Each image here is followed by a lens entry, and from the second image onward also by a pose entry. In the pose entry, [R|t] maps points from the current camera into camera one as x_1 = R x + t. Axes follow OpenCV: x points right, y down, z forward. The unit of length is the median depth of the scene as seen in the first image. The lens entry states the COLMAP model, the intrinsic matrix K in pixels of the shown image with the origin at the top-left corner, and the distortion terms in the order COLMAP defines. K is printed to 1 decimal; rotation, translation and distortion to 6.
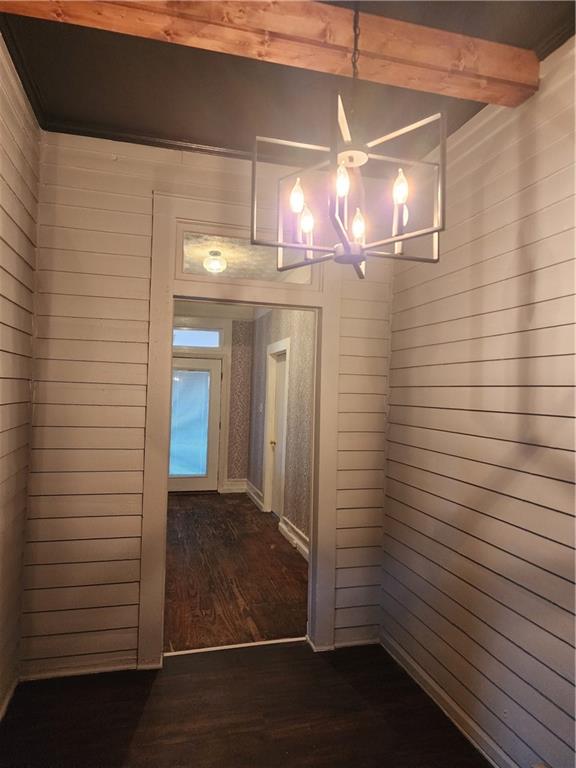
lens RADIAL K [[512.6, 0, 287.3], [0, 512.6, 394.3], [0, 0, 1]] dist [0.100855, -0.089332]
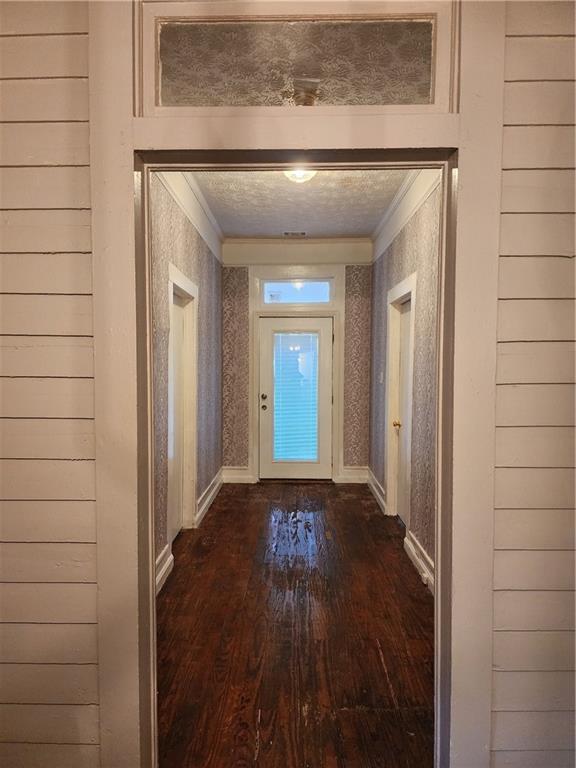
lens RADIAL K [[512.6, 0, 287.3], [0, 512.6, 394.3], [0, 0, 1]] dist [0.100855, -0.089332]
pose [[0.962163, -0.006847, -0.272390, 0.021628], [0.022435, 0.998280, 0.054156, 0.007160], [0.271551, -0.058218, 0.960662, 0.238244]]
